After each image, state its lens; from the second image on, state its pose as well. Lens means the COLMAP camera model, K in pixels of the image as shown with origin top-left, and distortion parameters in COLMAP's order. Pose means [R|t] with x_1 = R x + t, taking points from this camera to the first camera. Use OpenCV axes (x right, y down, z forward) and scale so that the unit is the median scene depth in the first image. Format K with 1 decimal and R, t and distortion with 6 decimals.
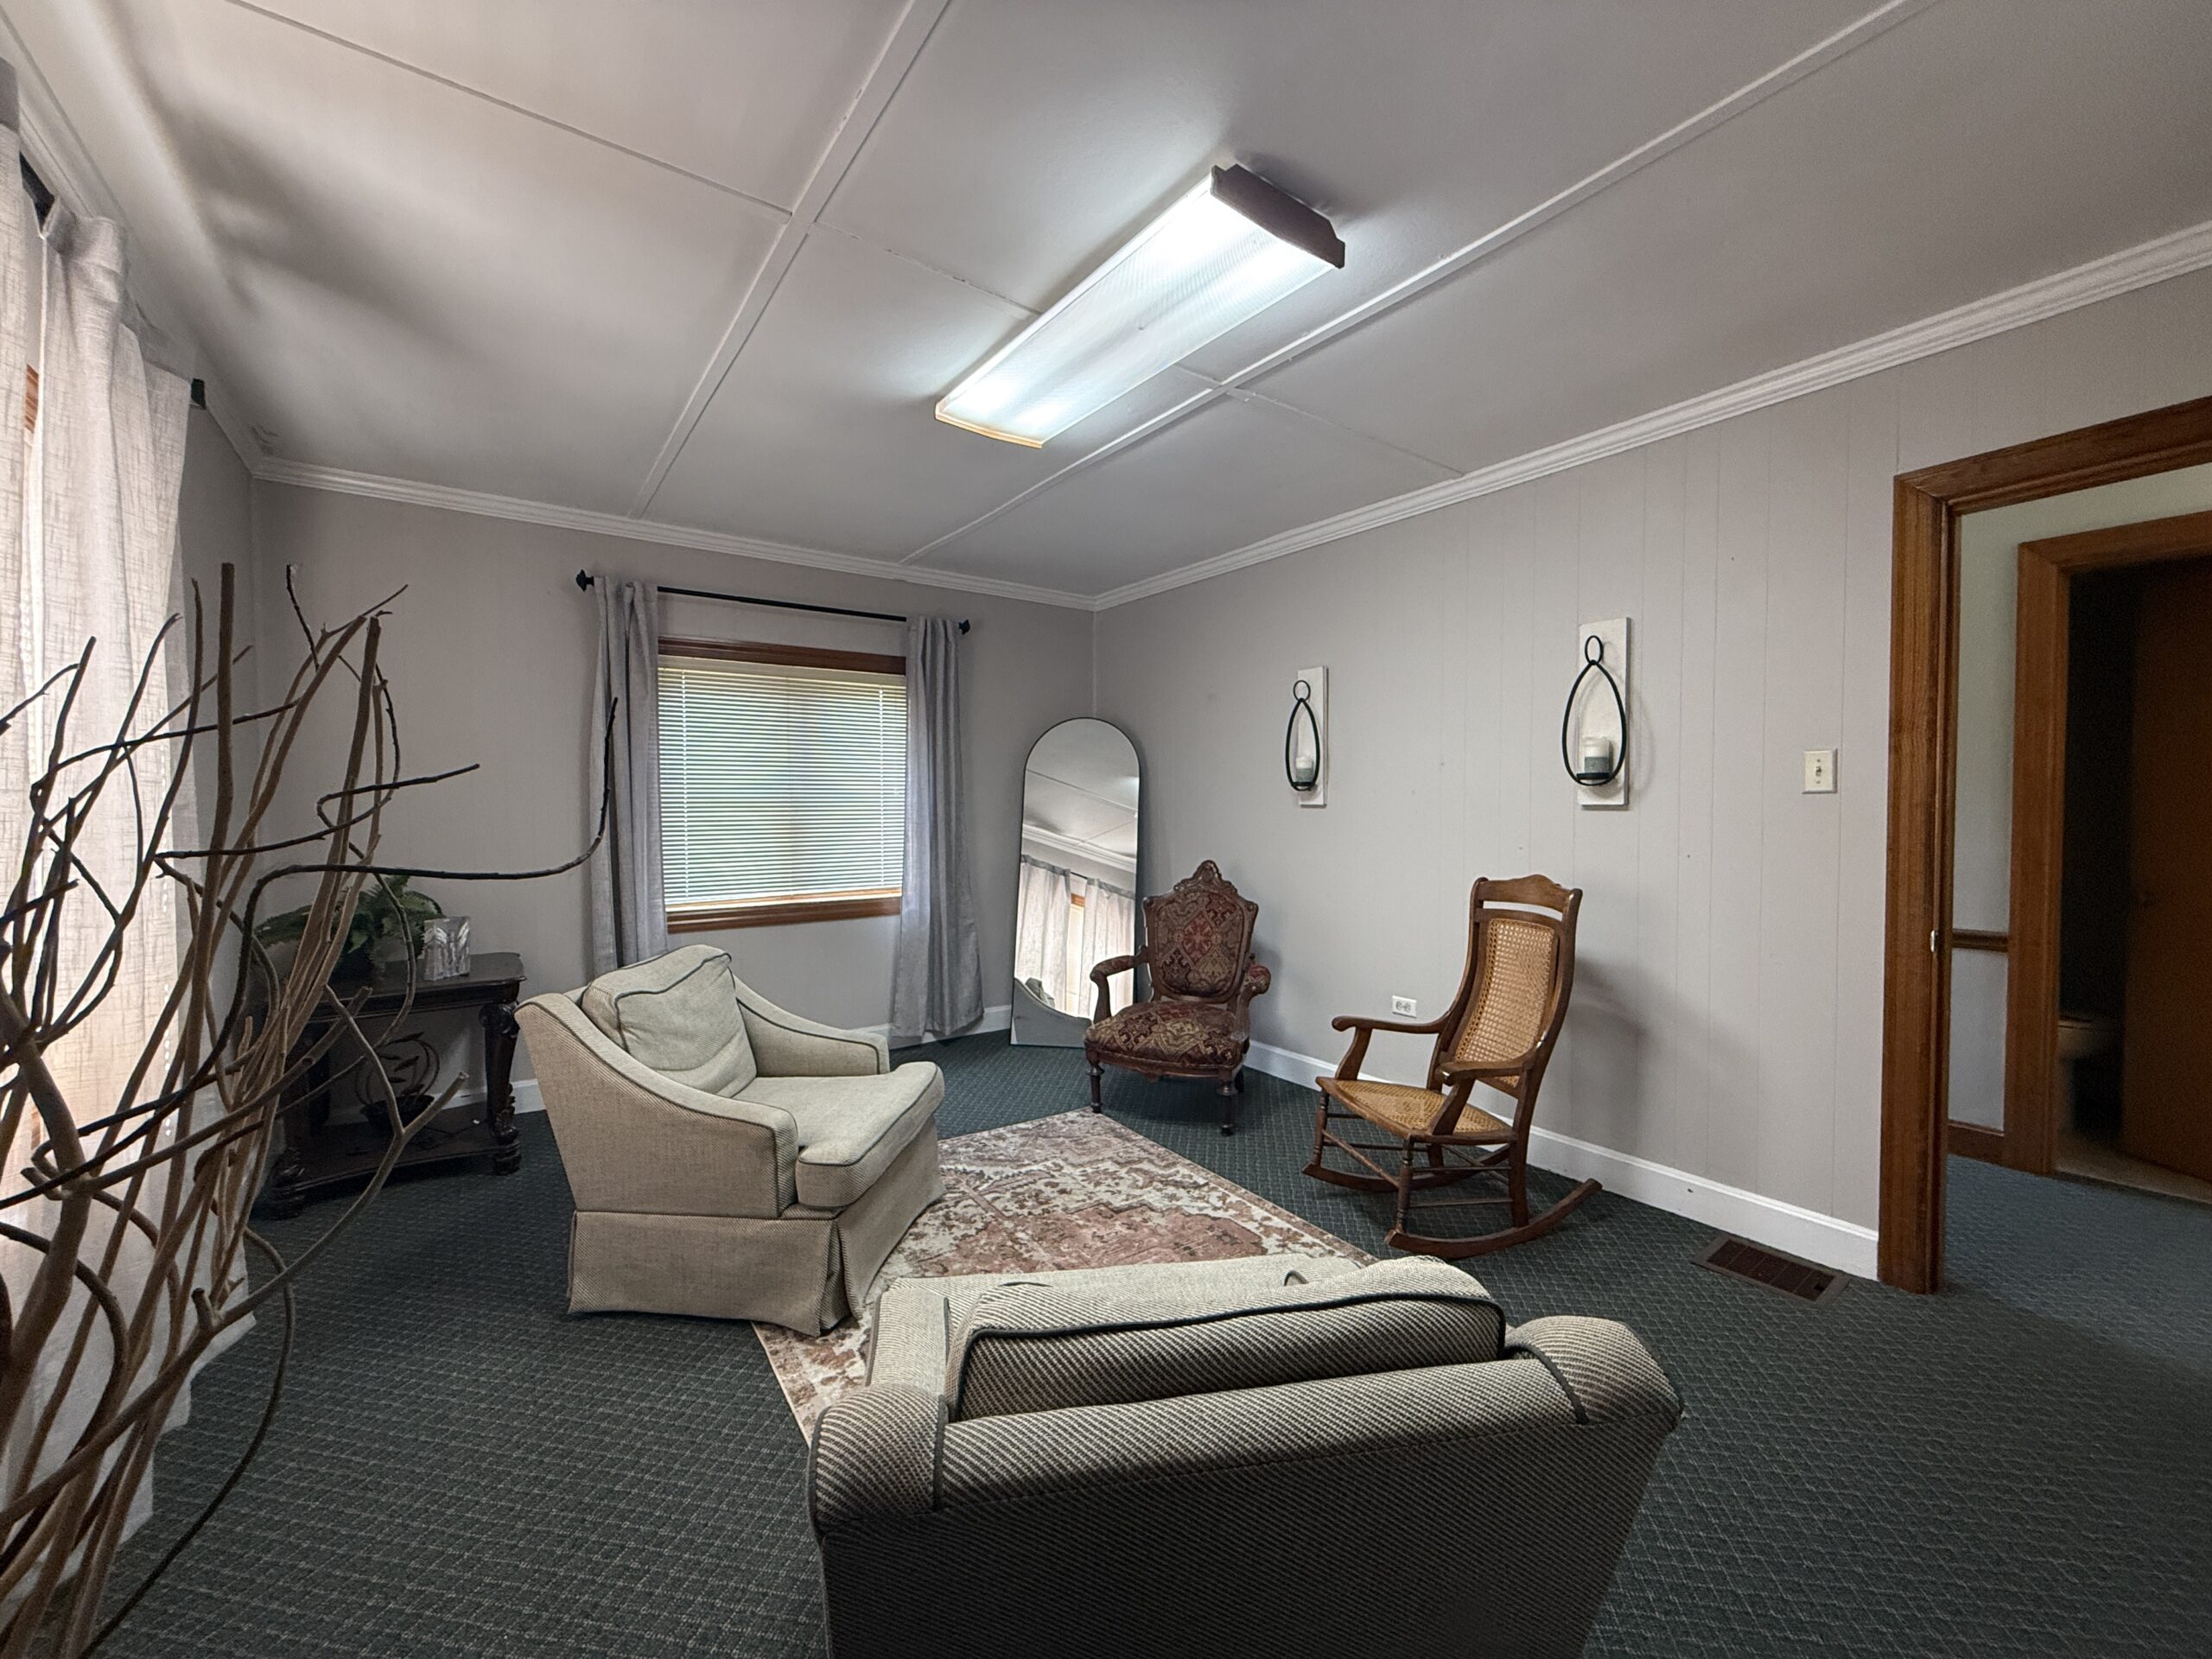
lens RADIAL K [[878.9, 0, 1097.0], [0, 878.9, 828.6], [0, 0, 1]] dist [0.004669, -0.000346]
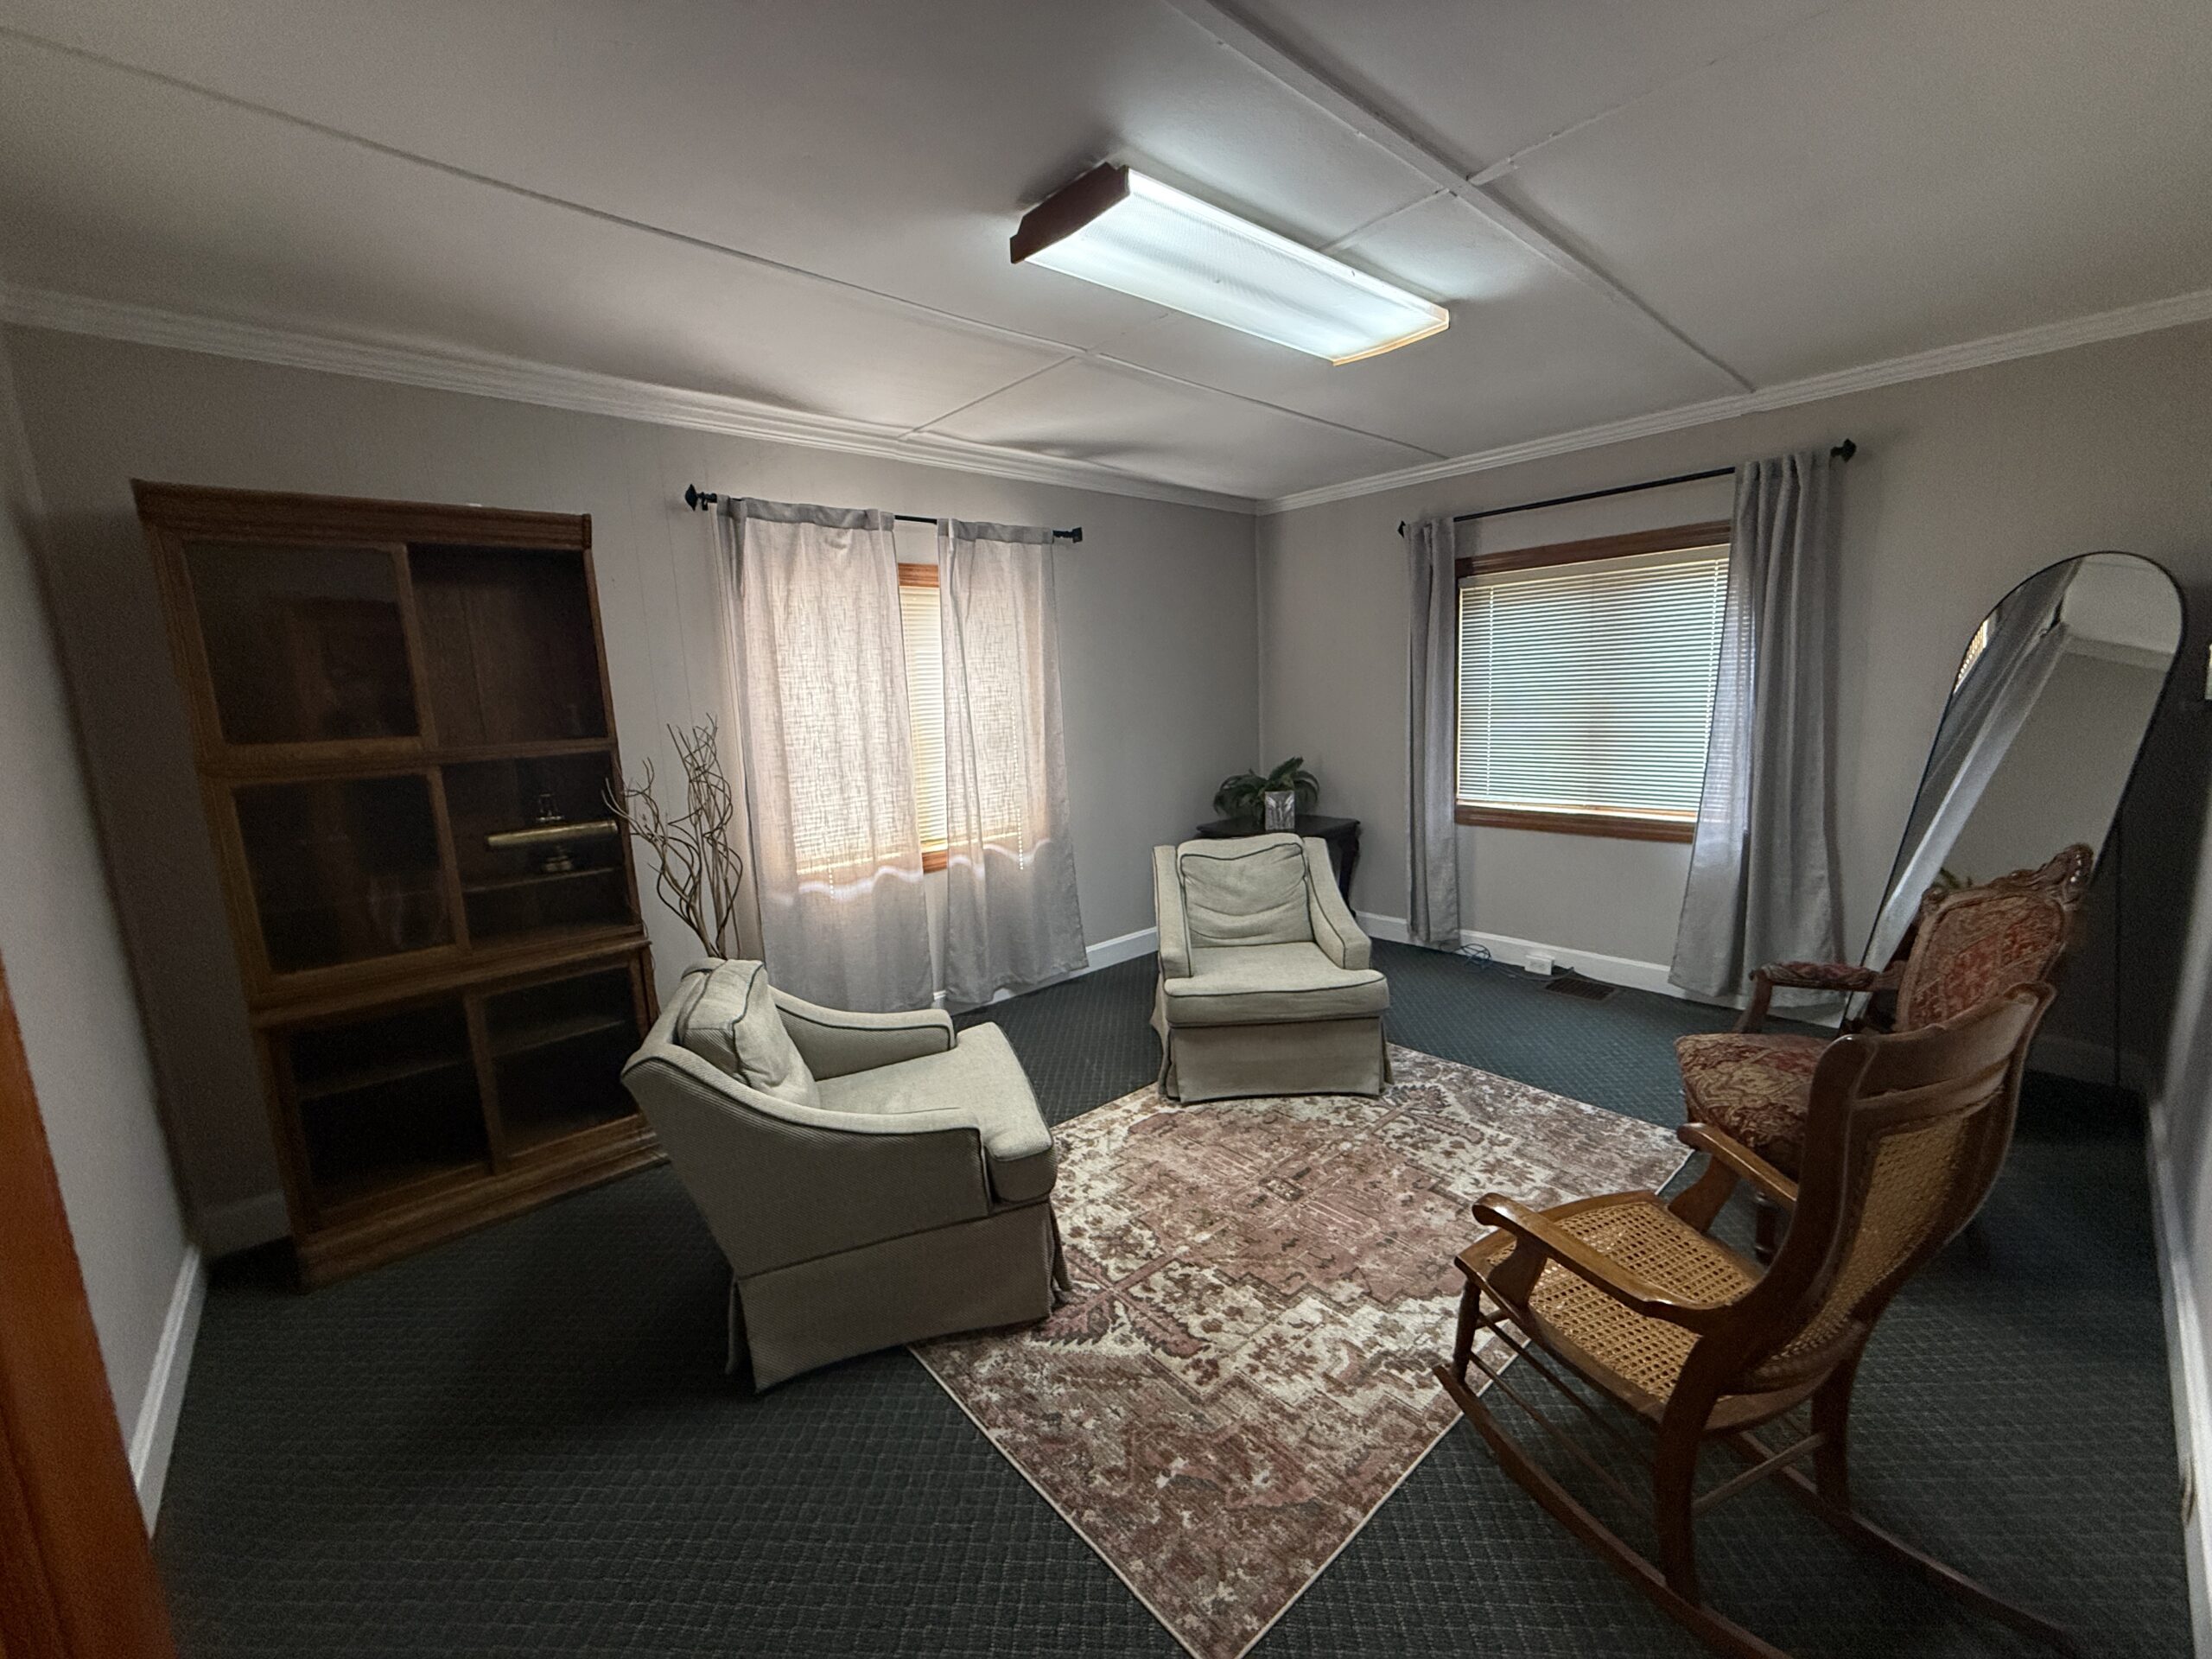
lens RADIAL K [[878.9, 0, 1100.7], [0, 878.9, 823.0], [0, 0, 1]] dist [0.004669, -0.000346]
pose [[0.119417, 0.149883, -0.981466, 0.681008], [0.016956, 0.988087, 0.152957, -0.077553], [0.992699, -0.034907, 0.115453, 0.455967]]
